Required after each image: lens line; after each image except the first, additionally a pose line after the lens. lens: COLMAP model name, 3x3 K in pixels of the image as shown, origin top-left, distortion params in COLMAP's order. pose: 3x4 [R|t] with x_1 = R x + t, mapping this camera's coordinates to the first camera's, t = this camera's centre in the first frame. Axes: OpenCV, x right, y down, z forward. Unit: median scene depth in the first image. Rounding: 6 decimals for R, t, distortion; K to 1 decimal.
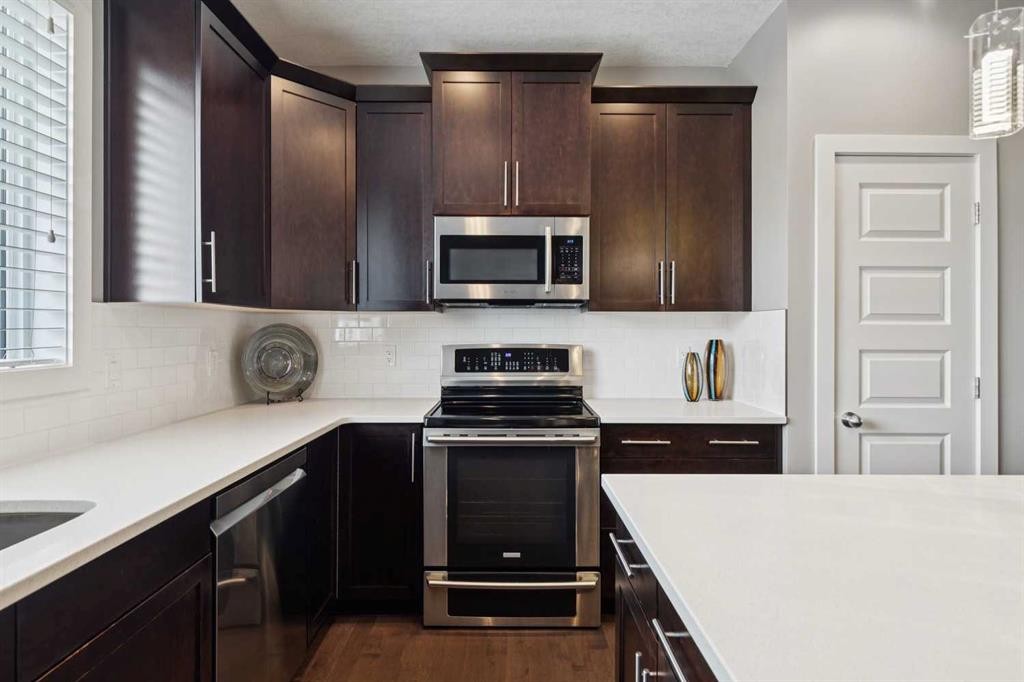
lens RADIAL K [[541.5, 0, 515.4], [0, 541.5, 332.0], [0, 0, 1]] dist [-0.004018, -0.000701]
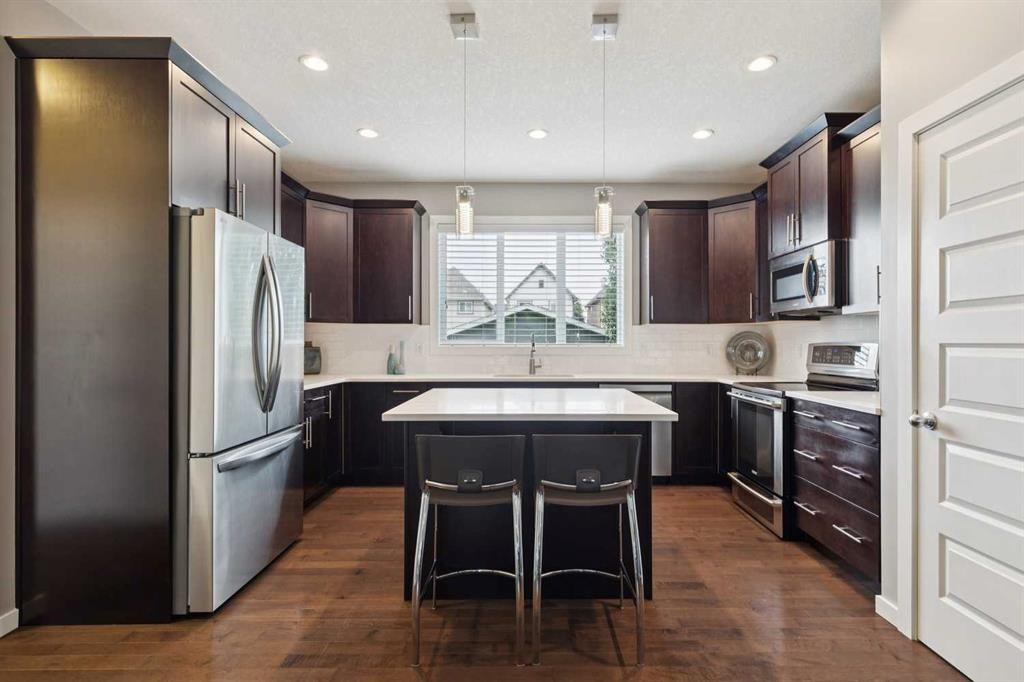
lens RADIAL K [[499.5, 0, 536.1], [0, 499.5, 342.5], [0, 0, 1]] dist [-0.000427, -0.000082]
pose [[0.016629, -0.003513, -0.999856, 1.441107], [-0.003540, 0.999987, -0.003572, 0.036475], [0.999855, 0.003599, 0.016617, 0.325684]]
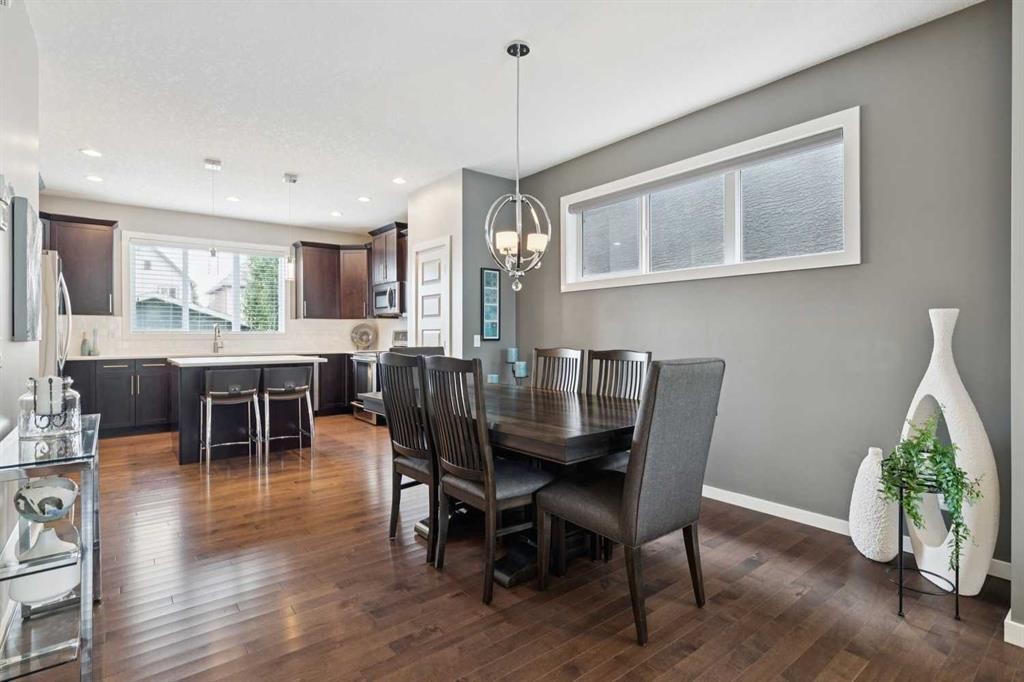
lens RADIAL K [[507.7, 0, 512.0], [0, 507.7, 341.0], [0, 0, 1]] dist [0.000763, 0.000198]
pose [[0.620389, 0.008267, -0.784251, 2.723587], [0.000056, 0.999944, 0.010585, 0.059920], [0.784294, -0.006610, 0.620354, -0.122793]]
